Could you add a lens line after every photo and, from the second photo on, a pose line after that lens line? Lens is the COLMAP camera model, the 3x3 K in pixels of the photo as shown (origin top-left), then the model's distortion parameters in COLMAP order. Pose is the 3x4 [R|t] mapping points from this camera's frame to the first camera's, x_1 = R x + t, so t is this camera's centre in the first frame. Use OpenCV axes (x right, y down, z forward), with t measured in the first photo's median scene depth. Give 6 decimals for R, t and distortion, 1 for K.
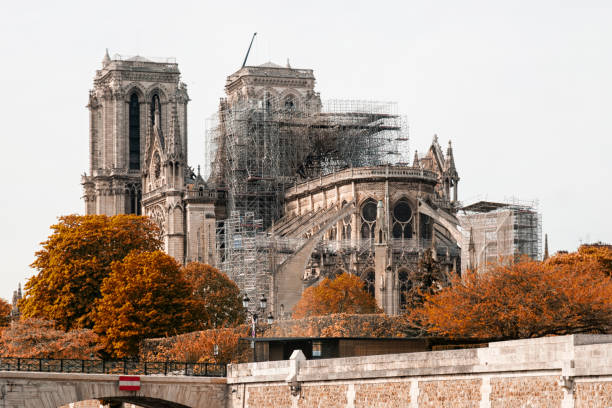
lens RADIAL K [[1986.7, 0, 306.9], [0, 1986.7, 354.9], [0, 0, 1]] dist [0.119926, -1.658900]
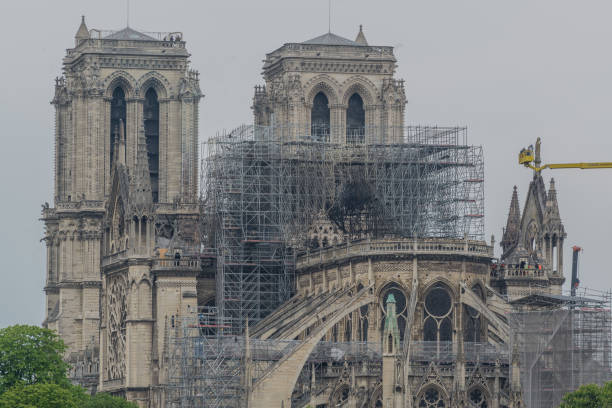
lens RADIAL K [[3987.7, 0, 306.0], [0, 3987.7, 204.0], [0, 0, 1]] dist [0.317017, -3.436633]
pose [[0.995308, 0.003536, -0.096698, 0.126813], [-0.008045, 0.998896, -0.046279, -0.036995], [0.096427, 0.046839, 0.994237, -0.388273]]
